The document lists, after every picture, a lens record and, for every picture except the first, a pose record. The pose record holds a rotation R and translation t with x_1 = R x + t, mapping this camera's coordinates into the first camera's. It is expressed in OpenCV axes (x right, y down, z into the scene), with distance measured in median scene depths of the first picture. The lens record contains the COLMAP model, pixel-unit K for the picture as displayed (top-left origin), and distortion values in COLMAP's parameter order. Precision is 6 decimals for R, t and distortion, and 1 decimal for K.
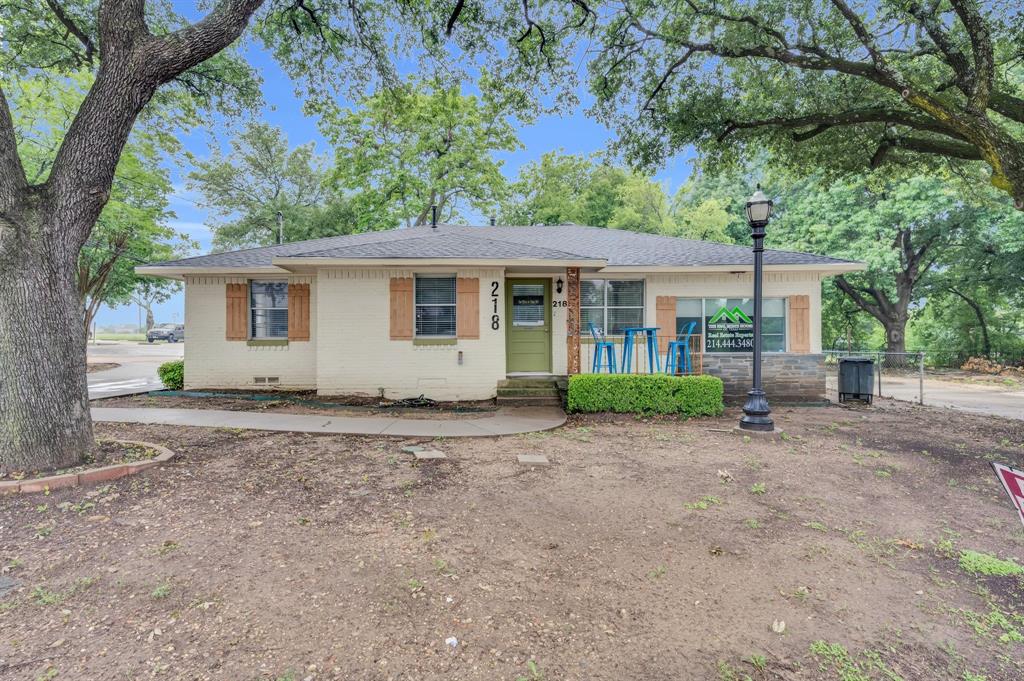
lens RADIAL K [[513.3, 0, 509.0], [0, 513.3, 341.2], [0, 0, 1]] dist [-0.000439, -0.000083]
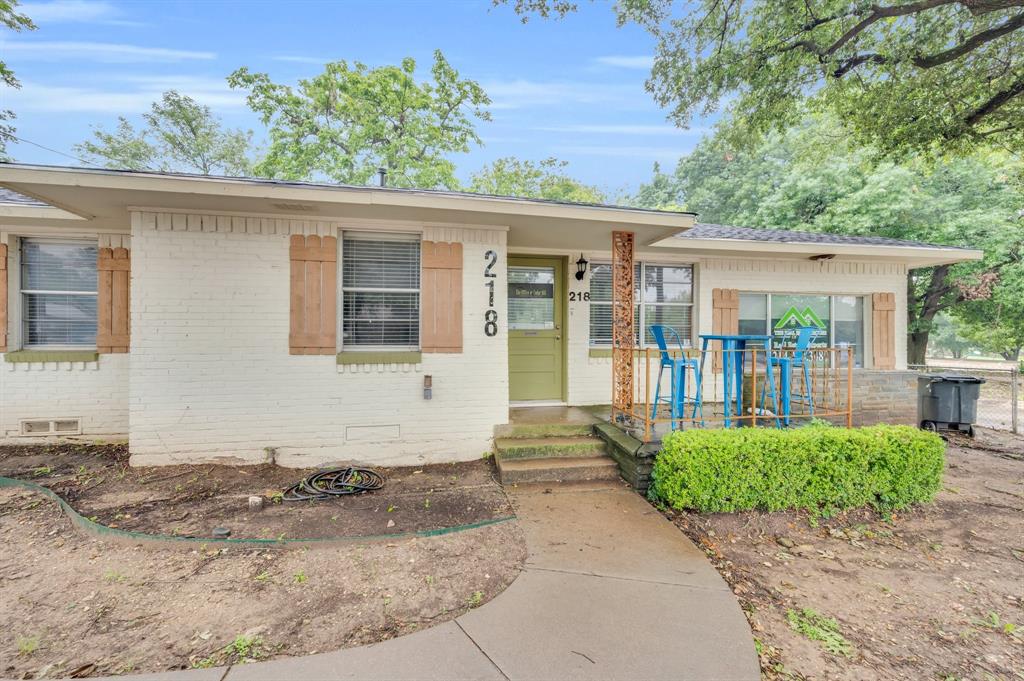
lens RADIAL K [[404.7, 0, 512.0], [0, 404.7, 340.5], [0, 0, 1]] dist [-0.001491, -0.000287]
pose [[0.987037, 0.006189, 0.160371, -0.068906], [-0.005998, 0.999981, -0.001670, -0.015451], [-0.160378, 0.000686, 0.987055, 0.511173]]
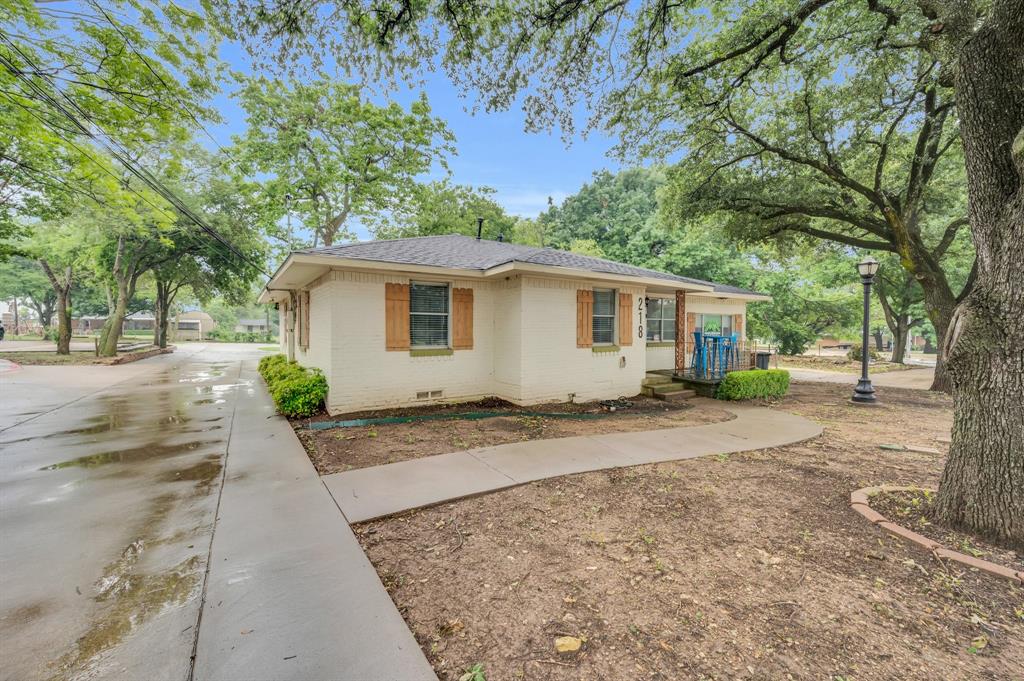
lens RADIAL K [[402.8, 0, 508.2], [0, 402.8, 336.3], [0, 0, 1]] dist [0.000944, 0.000124]
pose [[0.838353, -0.003508, 0.545117, -0.738862], [0.000682, 0.999985, 0.005386, -0.028421], [-0.545128, -0.004144, 0.838343, 0.344206]]
